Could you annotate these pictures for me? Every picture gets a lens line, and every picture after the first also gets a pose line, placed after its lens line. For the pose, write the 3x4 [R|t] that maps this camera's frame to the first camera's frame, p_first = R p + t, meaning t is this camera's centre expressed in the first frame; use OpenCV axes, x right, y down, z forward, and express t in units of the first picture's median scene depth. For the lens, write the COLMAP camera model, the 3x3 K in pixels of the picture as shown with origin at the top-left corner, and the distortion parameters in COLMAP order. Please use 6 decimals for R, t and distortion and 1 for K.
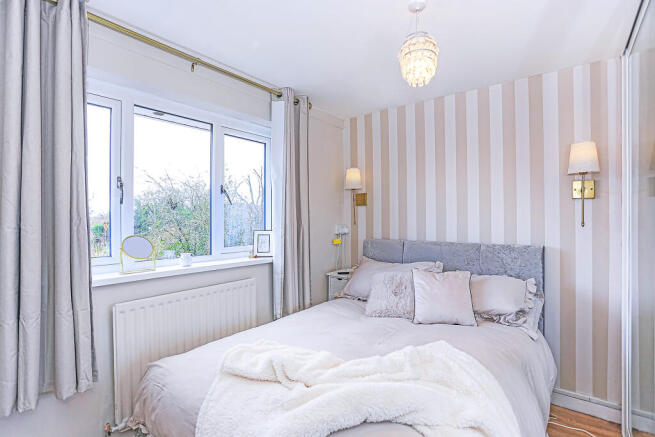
lens RADIAL K [[321.4, 0, 325.6], [0, 321.4, 218.6], [0, 0, 1]] dist [-0.075343, 0.042167]
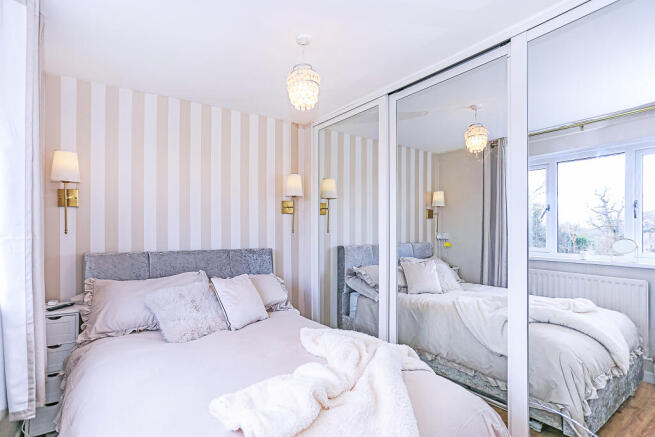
lens RADIAL K [[321.4, 0, 325.6], [0, 321.4, 218.6], [0, 0, 1]] dist [-0.075343, 0.042167]
pose [[0.296778, 0.032356, 0.954398, -0.512443], [-0.010628, 0.999476, -0.030579, 0.003332], [-0.954887, -0.001068, 0.296966, 0.371793]]
